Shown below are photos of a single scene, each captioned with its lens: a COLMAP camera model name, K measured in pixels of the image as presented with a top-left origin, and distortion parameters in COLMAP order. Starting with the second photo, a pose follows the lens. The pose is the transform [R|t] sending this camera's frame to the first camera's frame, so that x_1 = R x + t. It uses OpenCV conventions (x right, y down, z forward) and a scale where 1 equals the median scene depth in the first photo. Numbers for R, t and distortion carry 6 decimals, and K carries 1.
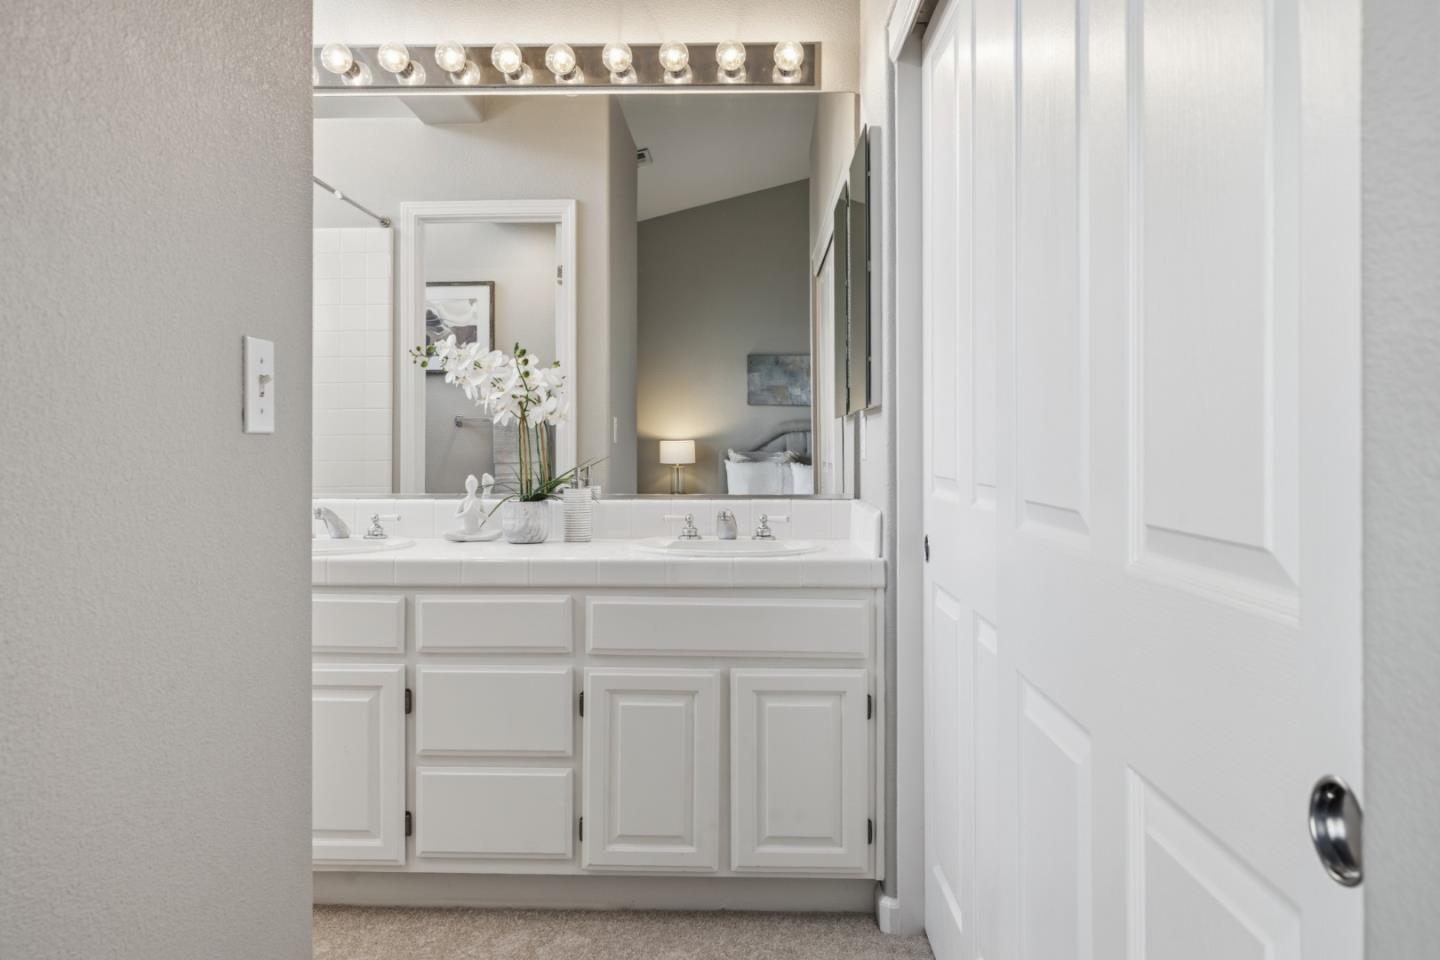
lens RADIAL K [[1095.6, 0, 720.0], [0, 1095.6, 480.0], [0, 0, 1]] dist [0.003183, 0.002968]
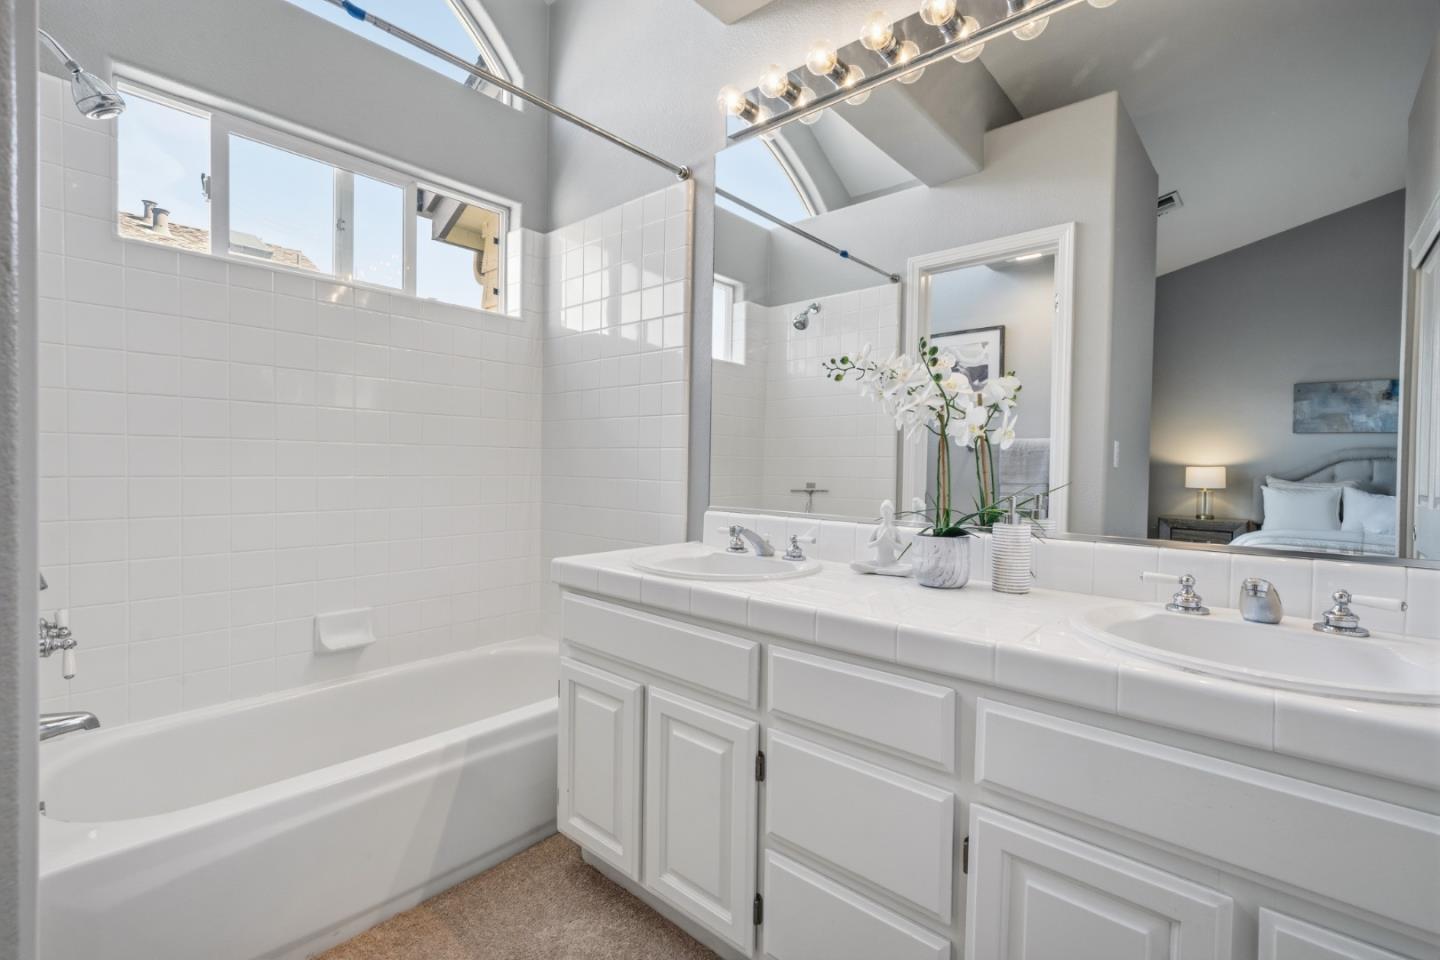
lens RADIAL K [[642.7, 0, 720.0], [0, 642.7, 480.0], [0, 0, 1]] dist [0.000266, 0.000383]
pose [[0.767001, 0.028461, -0.641015, 0.002831], [-0.035993, 0.999351, 0.001304, -0.016294], [0.640636, 0.022072, 0.767527, 0.513559]]
